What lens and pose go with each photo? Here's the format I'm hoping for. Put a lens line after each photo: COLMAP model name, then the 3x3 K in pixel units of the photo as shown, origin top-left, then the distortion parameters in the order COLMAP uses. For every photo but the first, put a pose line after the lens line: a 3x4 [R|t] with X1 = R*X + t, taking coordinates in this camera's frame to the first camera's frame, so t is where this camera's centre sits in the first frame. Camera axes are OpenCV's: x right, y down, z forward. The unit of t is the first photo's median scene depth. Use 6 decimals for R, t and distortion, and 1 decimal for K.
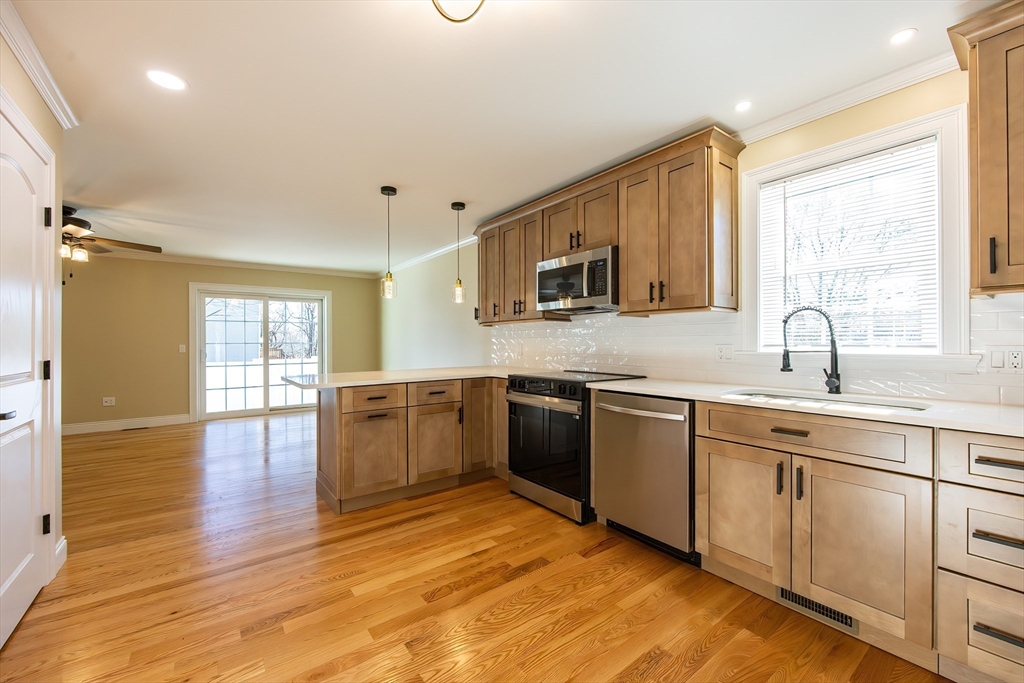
lens RADIAL K [[410.8, 0, 515.2], [0, 410.8, 343.1], [0, 0, 1]] dist [-0.011316, 0.000082]
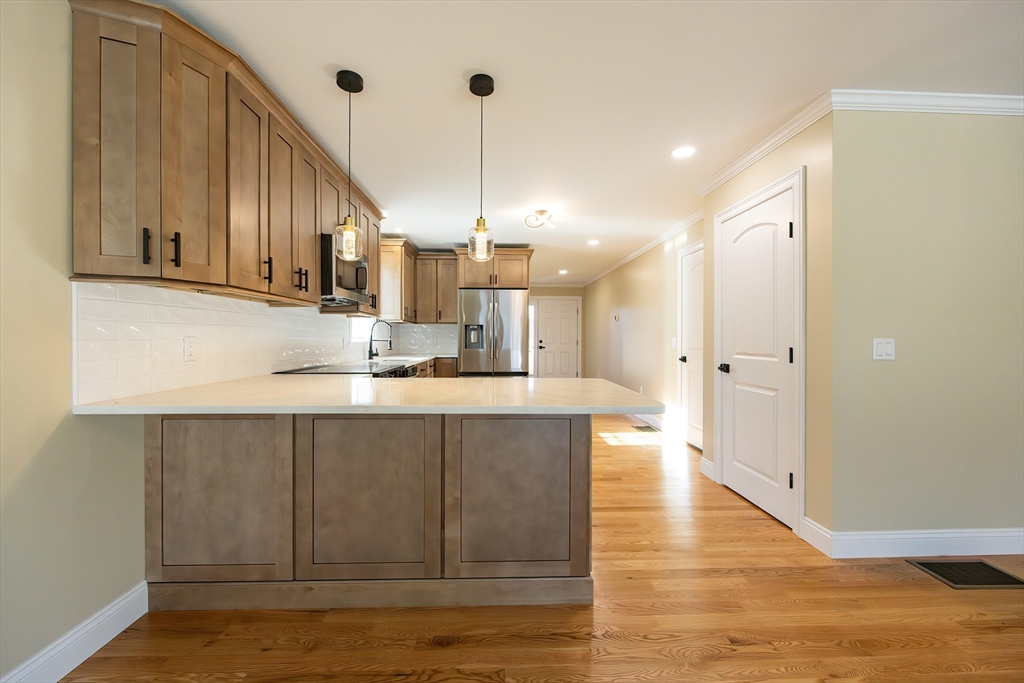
lens RADIAL K [[410.8, 0, 515.2], [0, 410.8, 343.1], [0, 0, 1]] dist [-0.011316, 0.000082]
pose [[-0.820849, -0.002565, 0.571140, -0.345726], [0.003110, 0.999955, 0.008960, 0.003043], [-0.571137, 0.009131, -0.820804, 0.733662]]
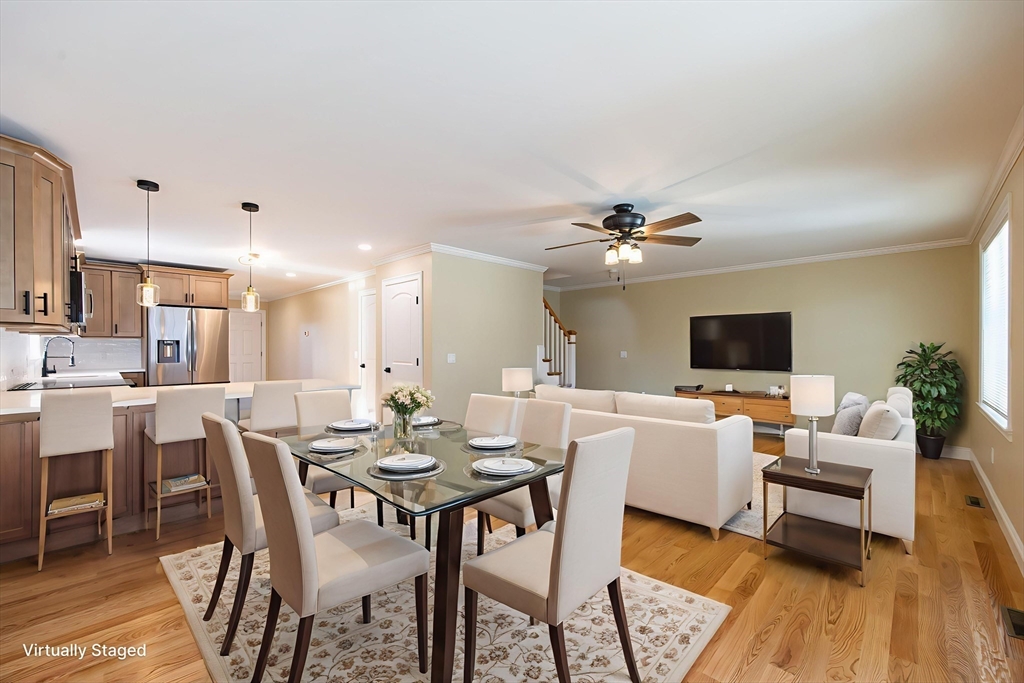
lens RADIAL K [[410.8, 0, 515.2], [0, 410.8, 343.1], [0, 0, 1]] dist [-0.011316, 0.000082]
pose [[-0.988964, 0.003221, -0.148118, -0.414598], [0.004150, 0.999974, -0.005967, -0.013385], [0.148095, -0.006516, -0.988952, 1.108498]]
